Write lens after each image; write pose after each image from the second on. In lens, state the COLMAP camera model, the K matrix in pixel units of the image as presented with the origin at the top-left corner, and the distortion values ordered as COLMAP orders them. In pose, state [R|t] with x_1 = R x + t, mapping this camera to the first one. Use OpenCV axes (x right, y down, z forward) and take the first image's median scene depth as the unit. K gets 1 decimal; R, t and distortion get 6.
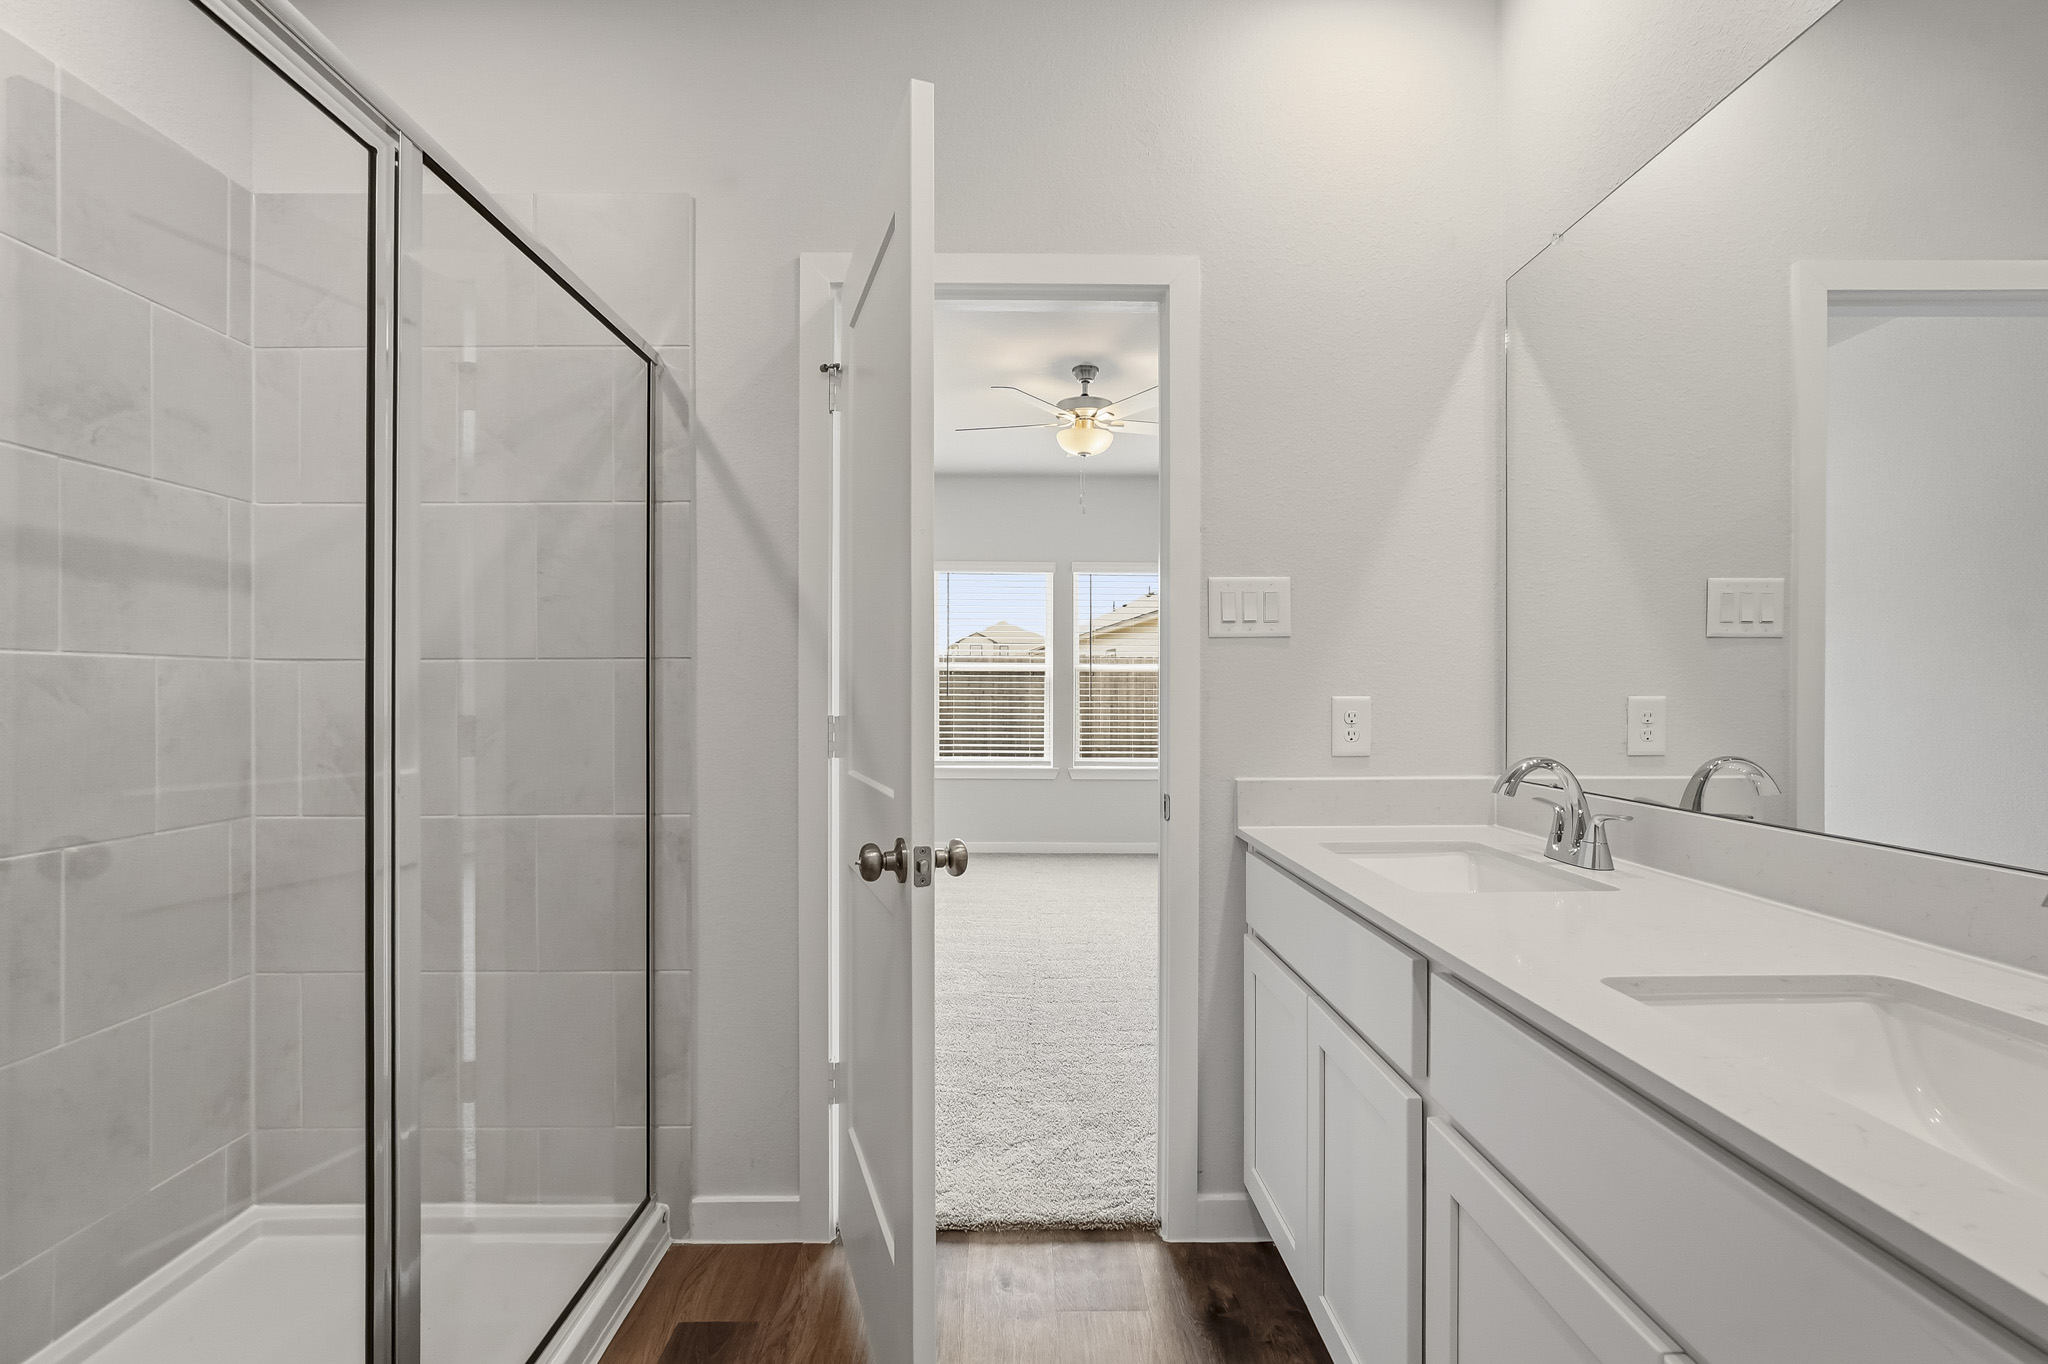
lens RADIAL K [[907.2, 0, 1024.0], [0, 907.2, 682.0], [0, 0, 1]] dist [-0.021195, 0.010552]
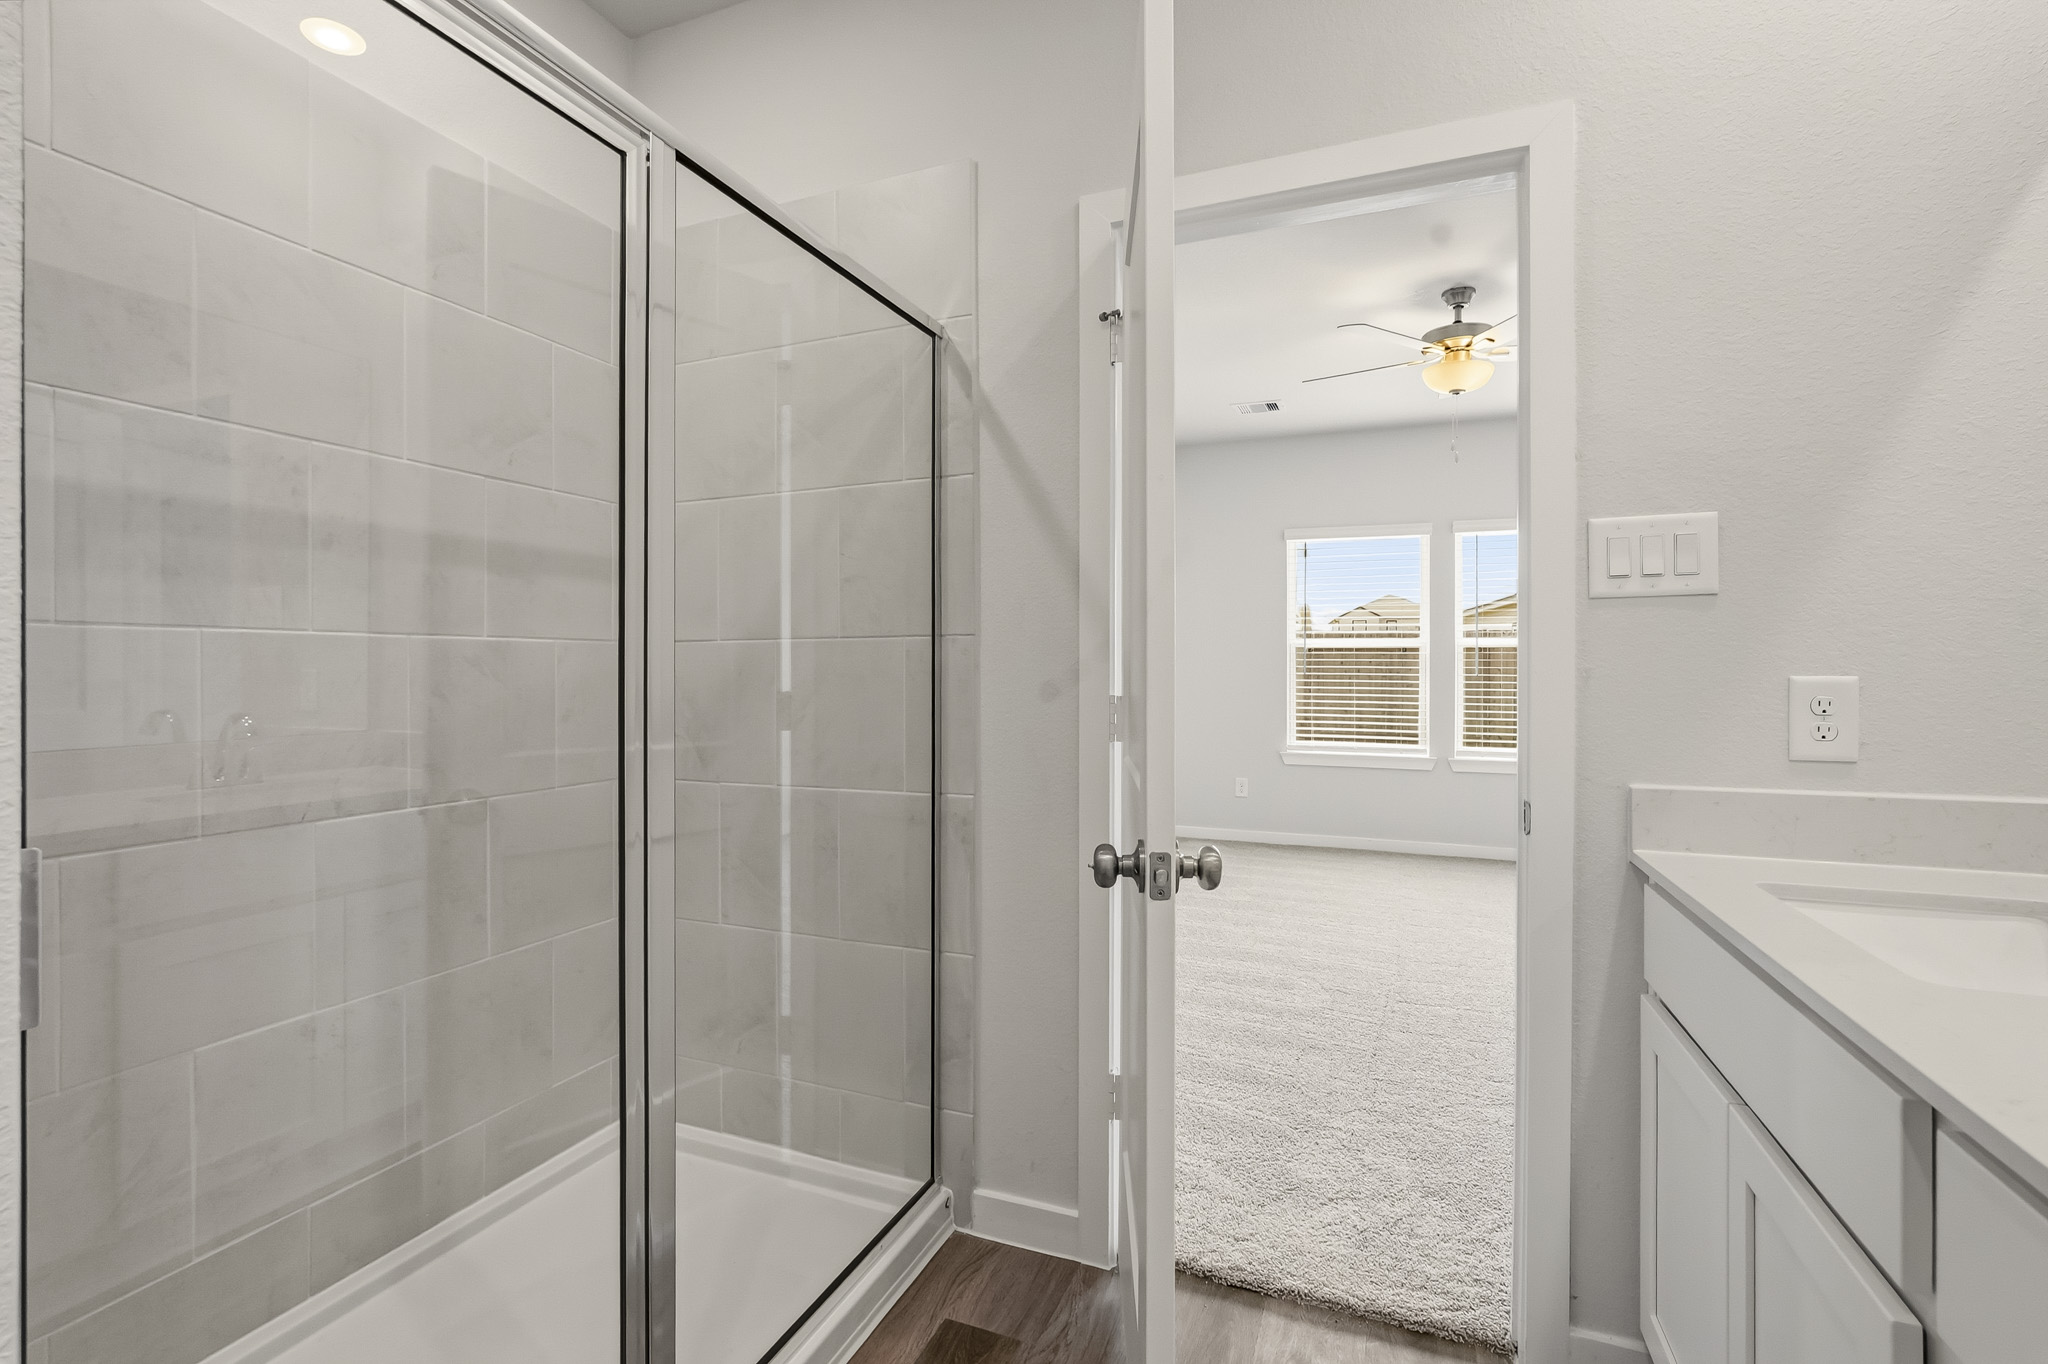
lens RADIAL K [[926.0, 0, 1020.5], [0, 926.0, 665.2], [0, 0, 1]] dist [-0.021371, 0.010043]
pose [[0.920613, -0.001939, -0.390471, 0.066520], [0.003775, 0.999985, 0.003935, 0.002417], [0.390458, -0.005097, 0.920607, 0.102522]]
